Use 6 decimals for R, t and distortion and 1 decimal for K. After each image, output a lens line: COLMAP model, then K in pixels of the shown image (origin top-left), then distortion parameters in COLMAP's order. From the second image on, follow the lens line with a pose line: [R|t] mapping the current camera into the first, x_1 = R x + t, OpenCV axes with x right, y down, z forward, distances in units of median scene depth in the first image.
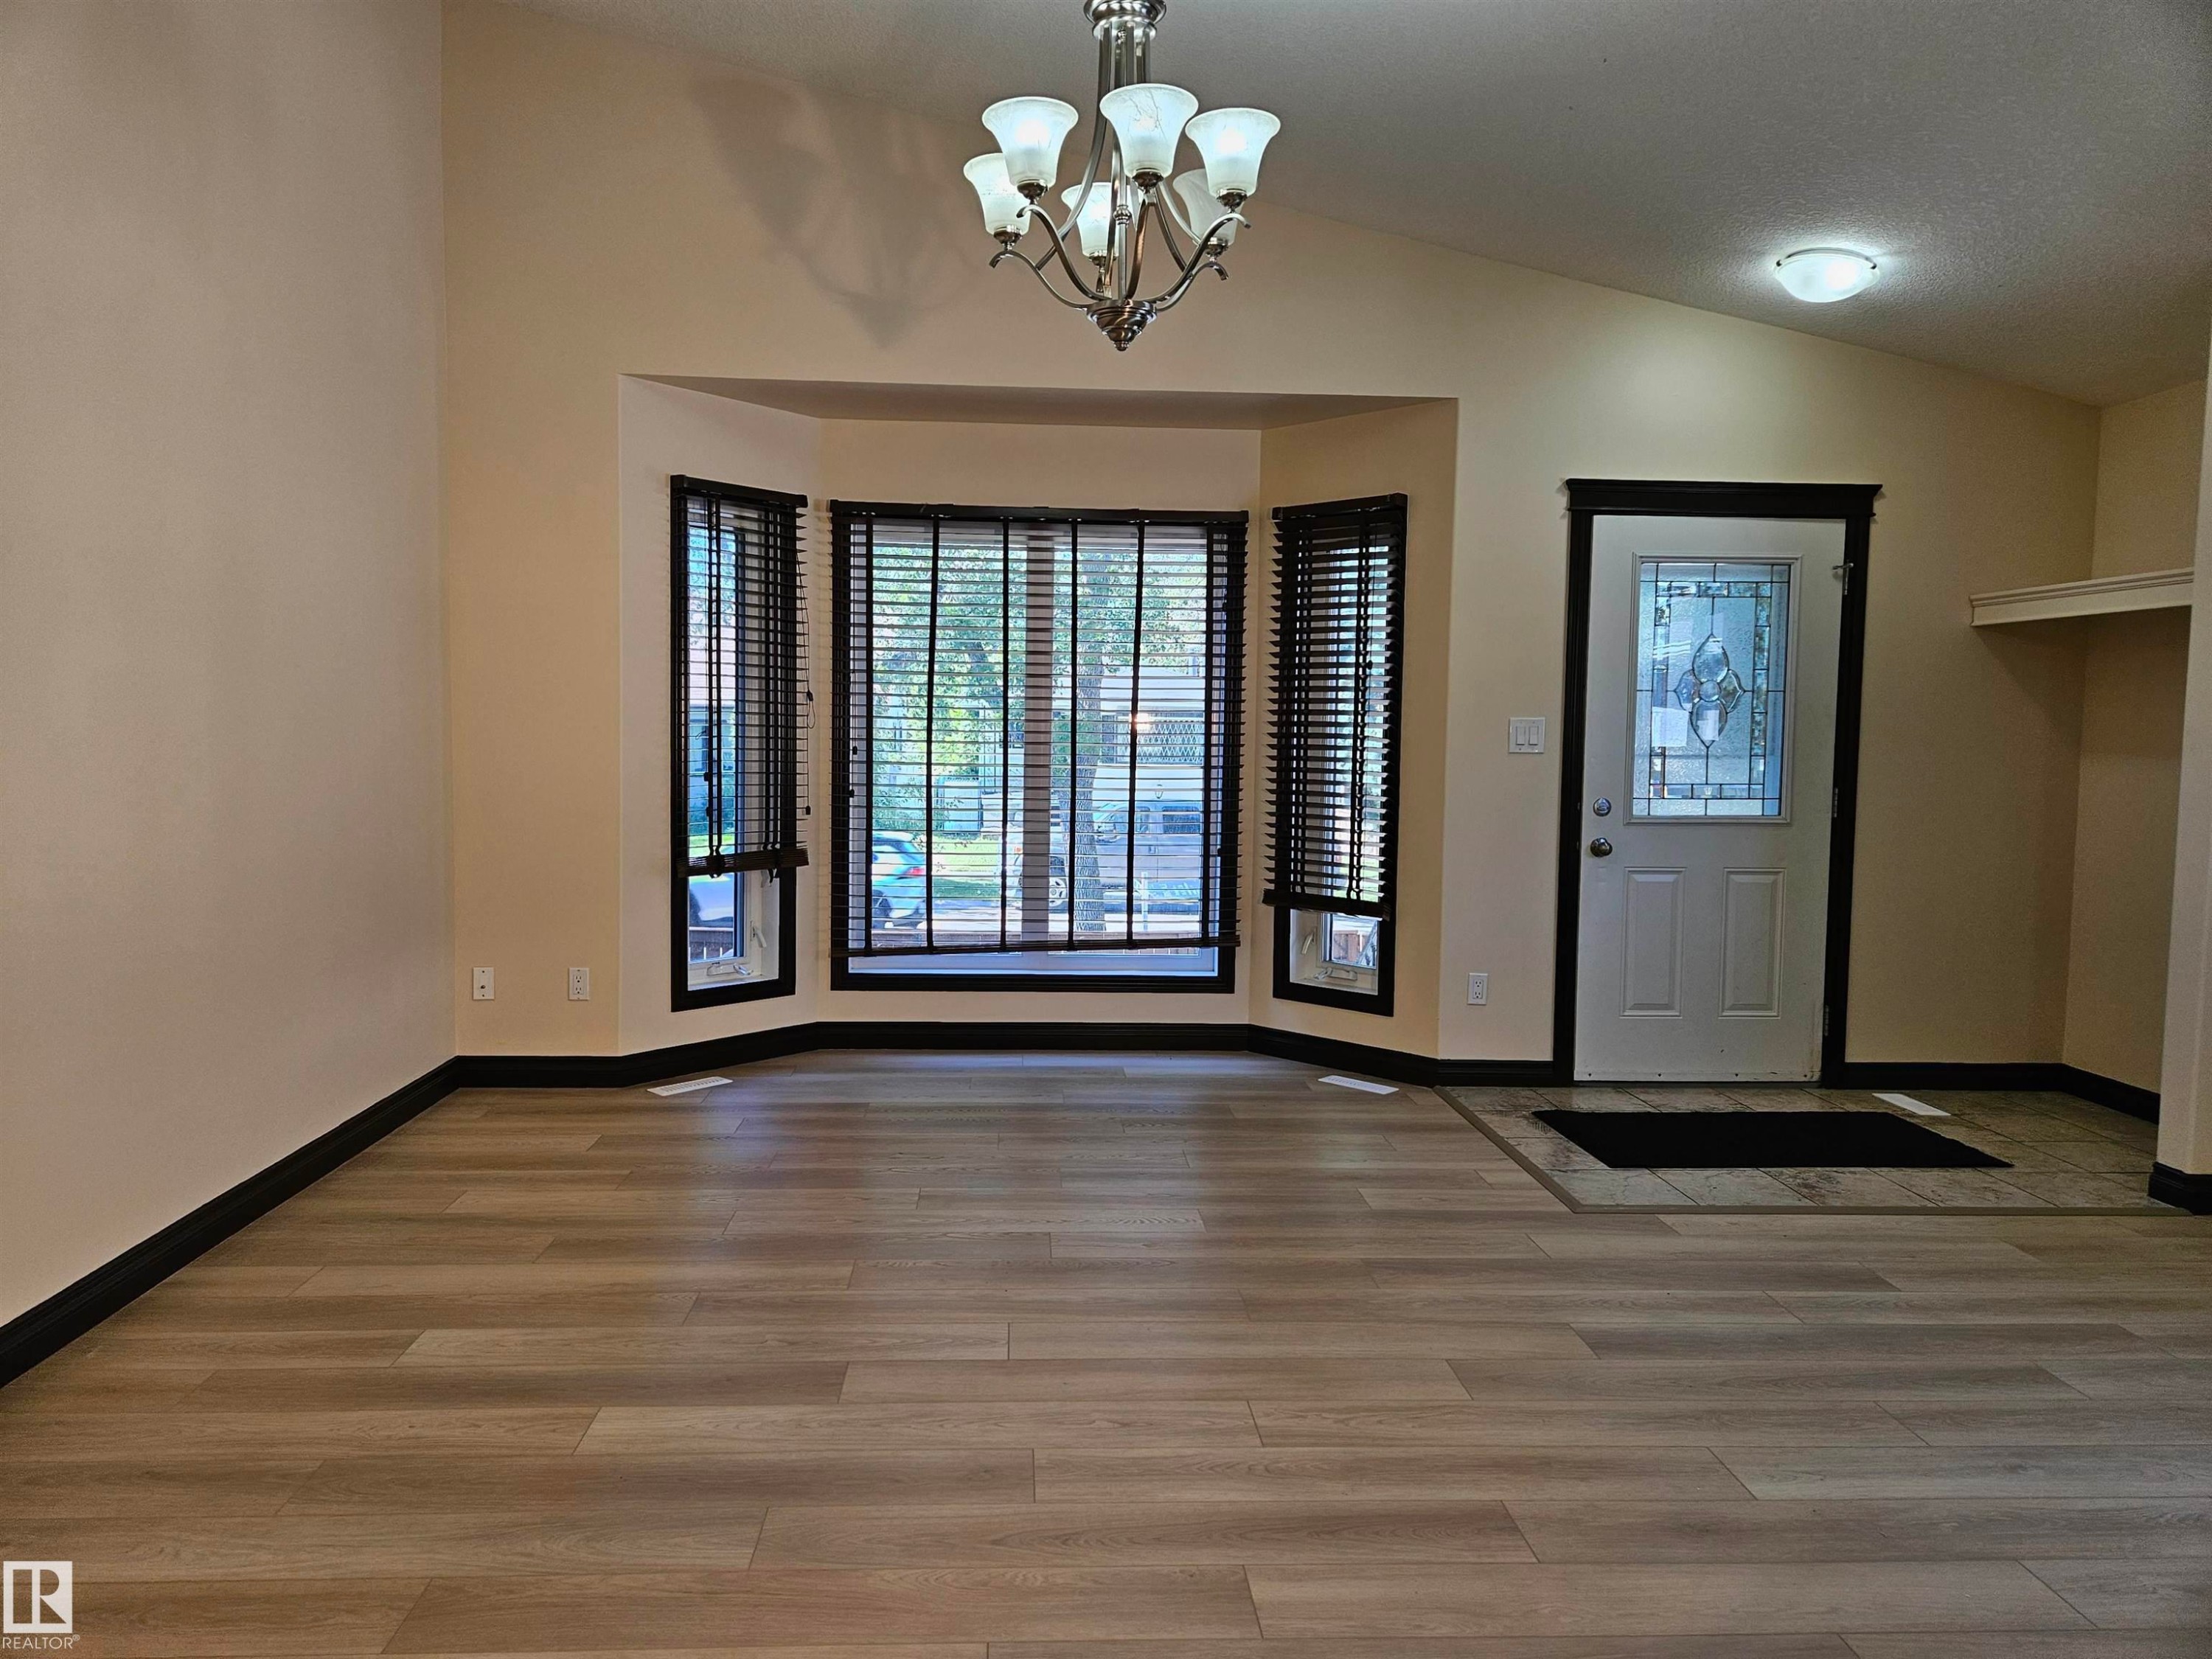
lens RADIAL K [[1468.8, 0, 1081.5], [0, 1468.8, 822.6], [0, 0, 1]] dist [0.066393, -0.049614]
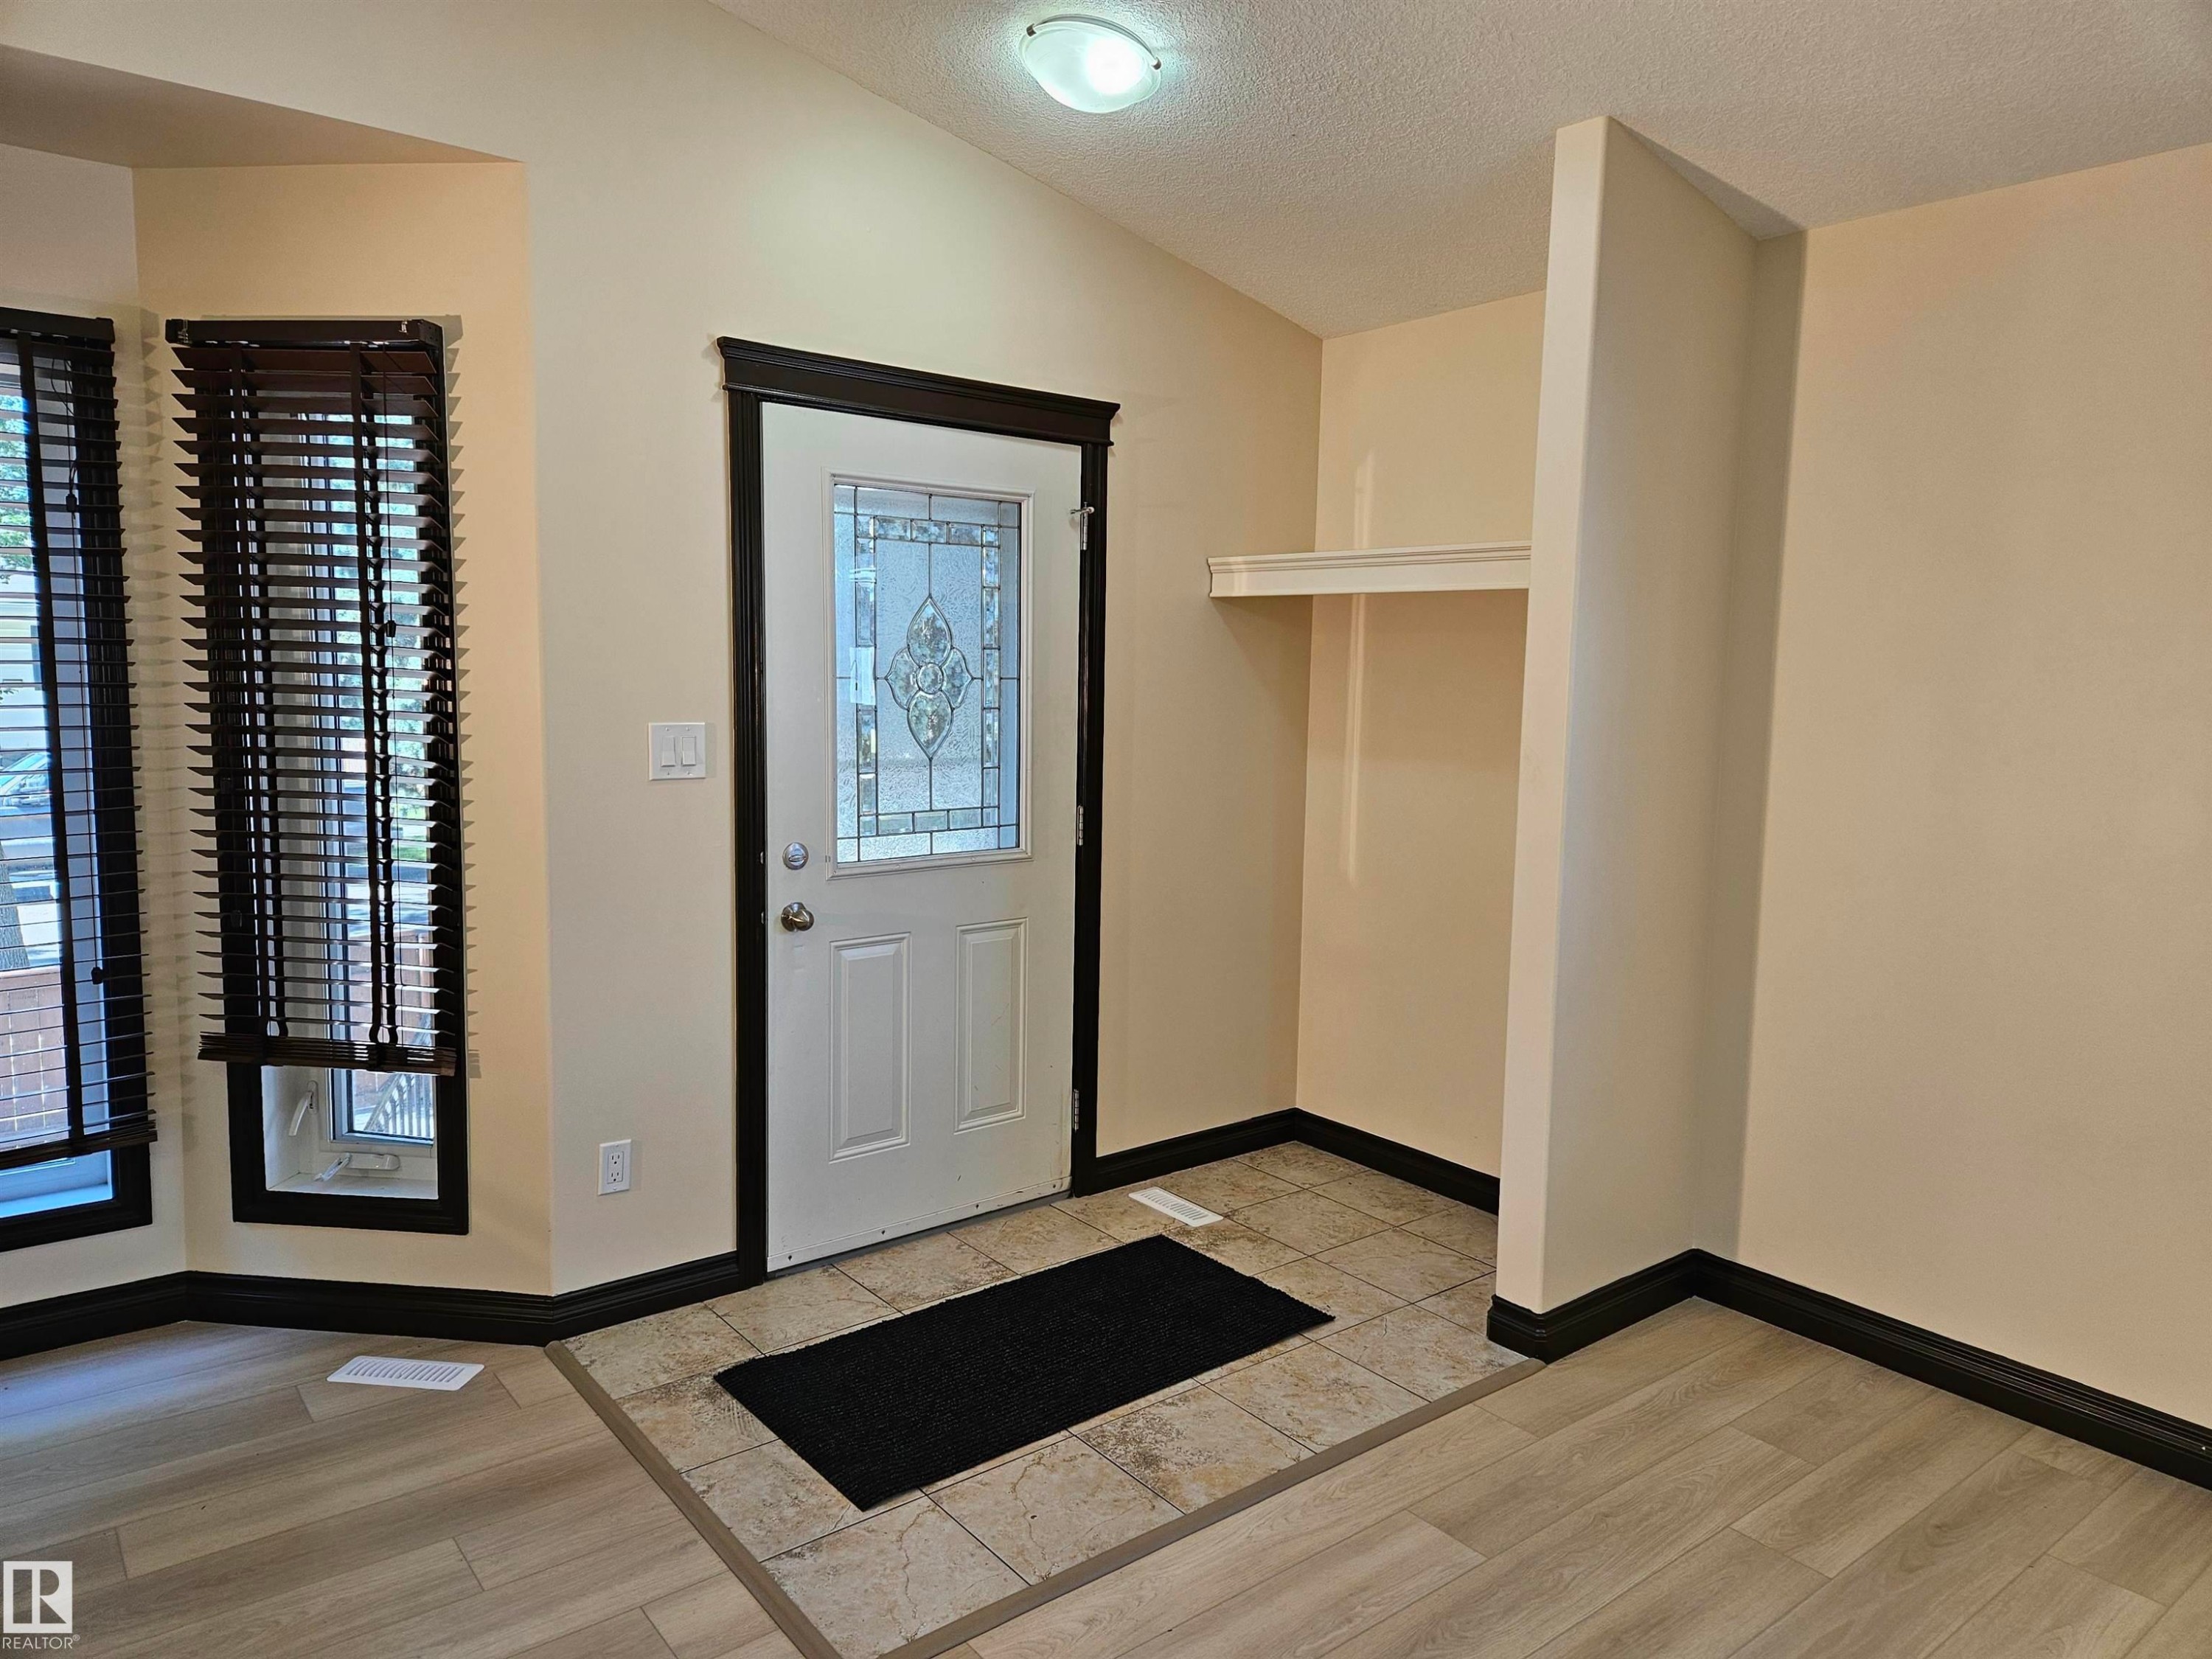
lens RADIAL K [[1468.8, 0, 1112.2], [0, 1468.8, 811.8], [0, 0, 1]] dist [0.066393, -0.049614]
pose [[0.812491, -0.058531, 0.580027, 0.089818], [0.028797, 0.997762, 0.060346, -0.066121], [-0.582261, -0.032327, 0.812359, 0.393613]]
